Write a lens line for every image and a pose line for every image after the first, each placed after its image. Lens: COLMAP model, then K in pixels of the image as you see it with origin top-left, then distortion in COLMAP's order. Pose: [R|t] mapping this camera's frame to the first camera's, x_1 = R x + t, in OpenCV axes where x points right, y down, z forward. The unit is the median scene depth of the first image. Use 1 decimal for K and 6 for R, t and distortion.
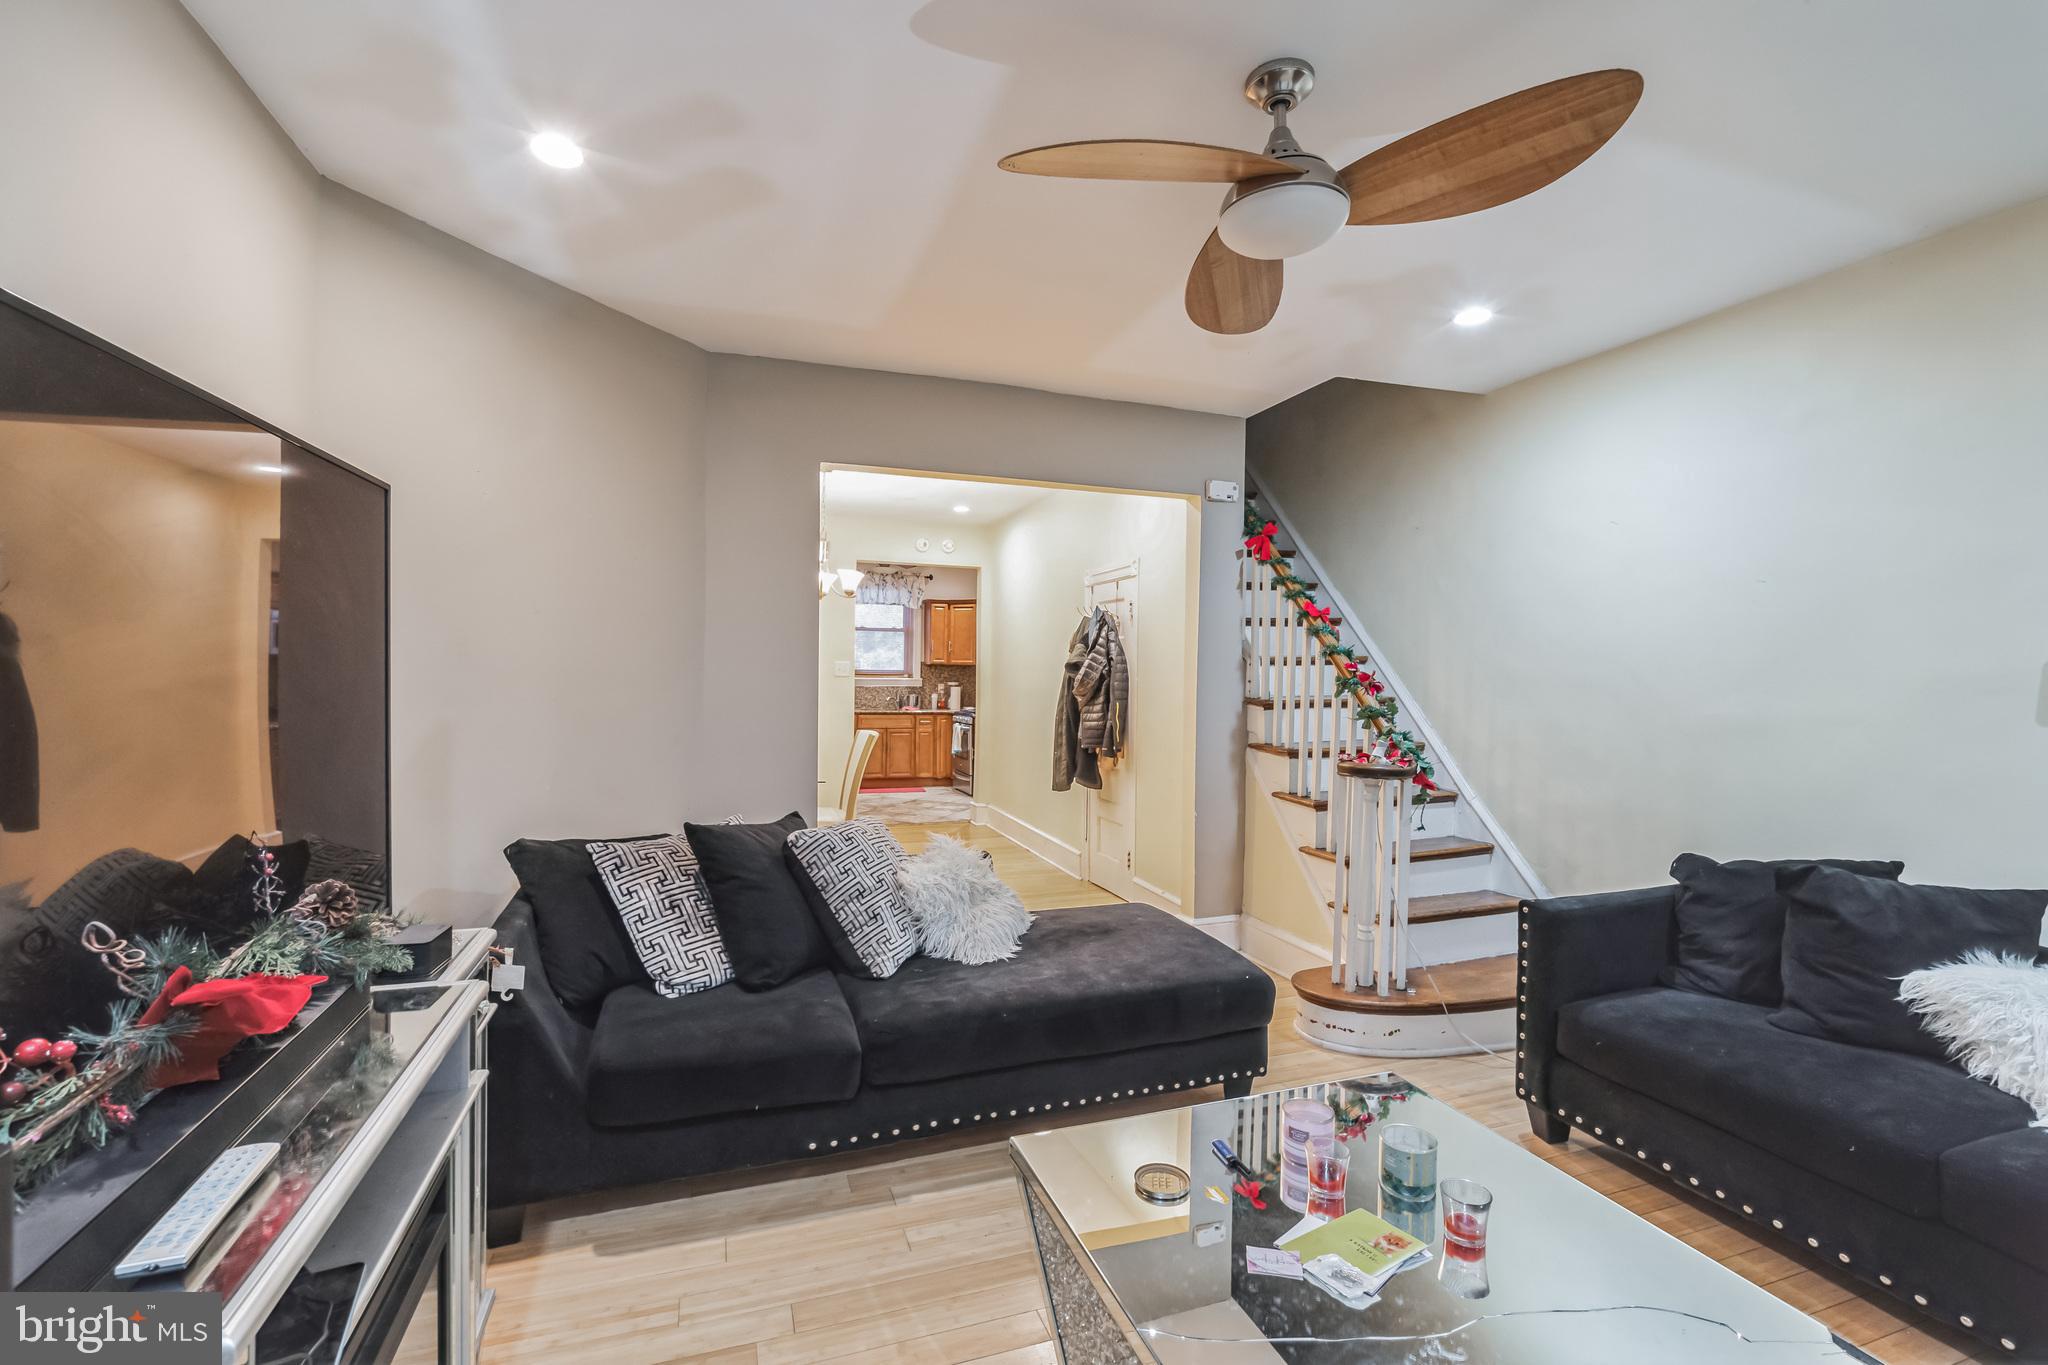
lens RADIAL K [[908.8, 0, 1024.0], [0, 908.8, 682.5], [0, 0, 1]] dist [-0.002403, -0.000068]
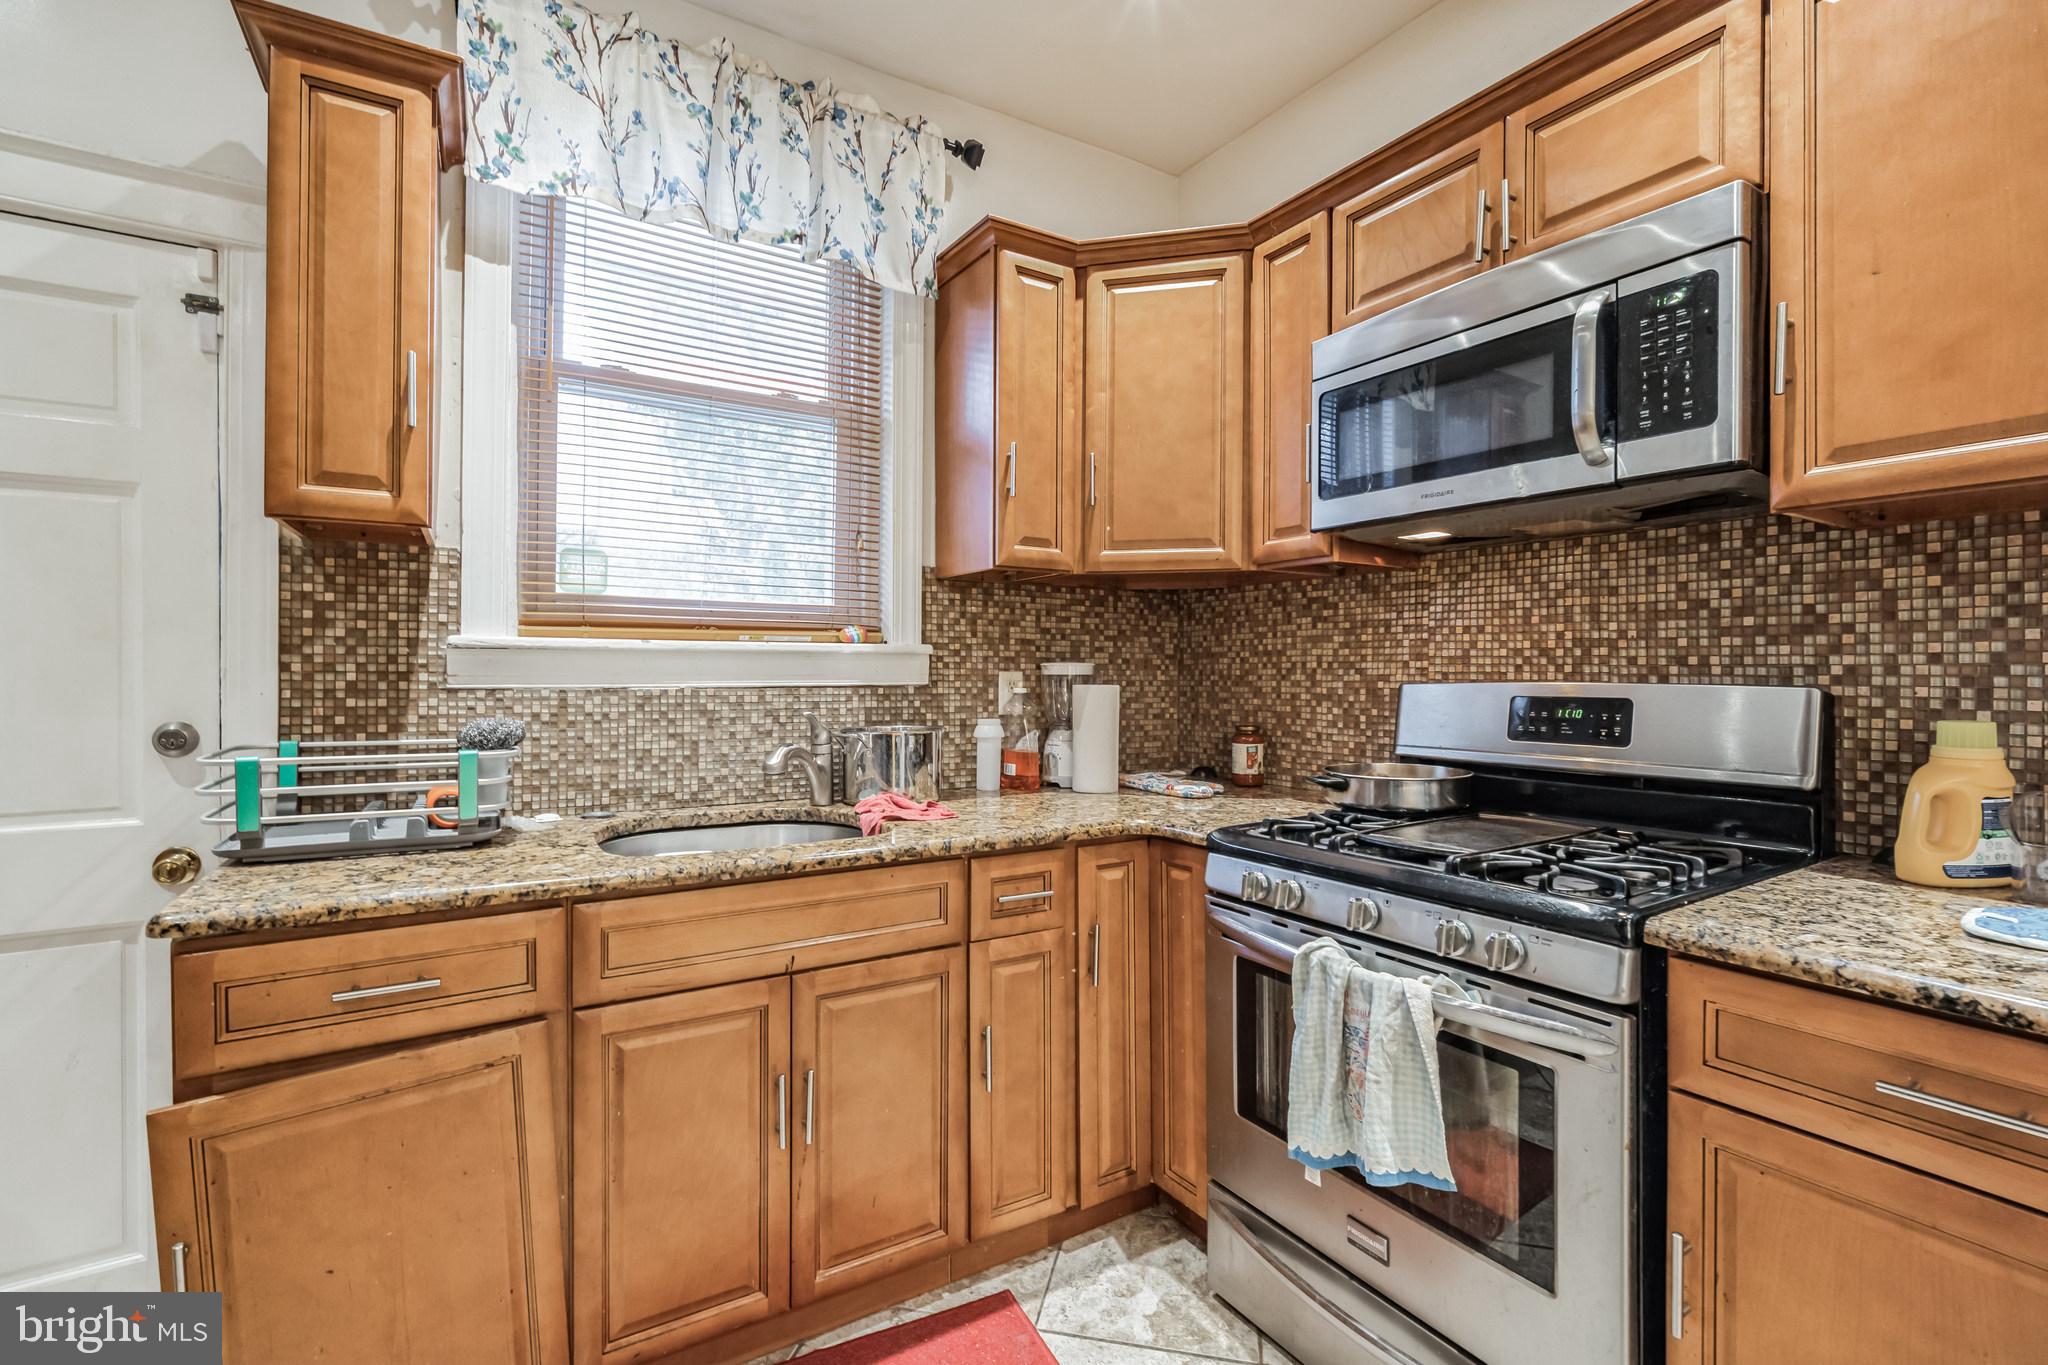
lens RADIAL K [[908.8, 0, 1024.0], [0, 908.8, 682.5], [0, 0, 1]] dist [-0.002403, -0.000068]
pose [[0.974548, 0.001058, 0.224174, -0.142111], [0.001472, 0.999937, -0.011115, 0.006600], [-0.224172, 0.011162, 0.974486, 0.830525]]
